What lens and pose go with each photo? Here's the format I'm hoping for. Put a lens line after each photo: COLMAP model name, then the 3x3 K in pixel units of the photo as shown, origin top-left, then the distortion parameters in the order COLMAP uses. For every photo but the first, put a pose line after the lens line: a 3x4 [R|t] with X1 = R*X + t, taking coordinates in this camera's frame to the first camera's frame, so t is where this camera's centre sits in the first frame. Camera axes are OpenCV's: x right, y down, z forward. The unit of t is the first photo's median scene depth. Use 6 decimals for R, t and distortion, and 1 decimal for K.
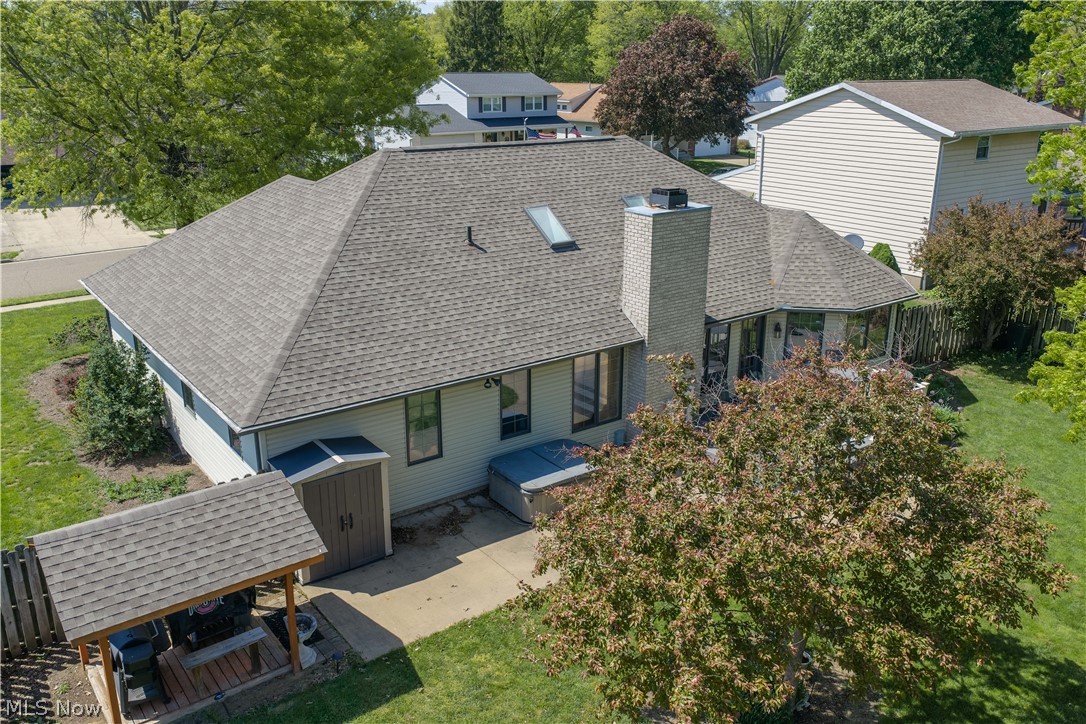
lens RADIAL K [[899.3, 0, 543.0], [0, 899.3, 362.0], [0, 0, 1]] dist [0.019299, -0.041930]
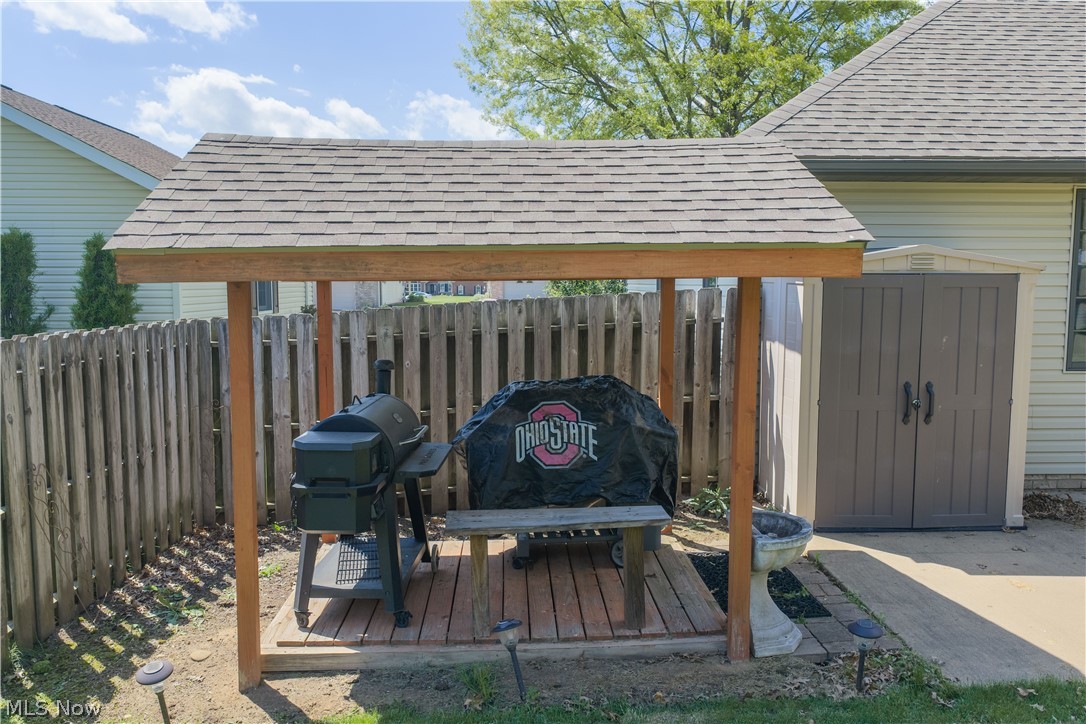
lens RADIAL K [[899.3, 0, 543.0], [0, 899.3, 362.0], [0, 0, 1]] dist [0.019299, -0.041930]
pose [[0.822620, 0.050161, -0.566375, -0.119738], [-0.179660, 0.968000, -0.175211, 0.253579], [0.539462, 0.245887, 0.805307, 0.540173]]
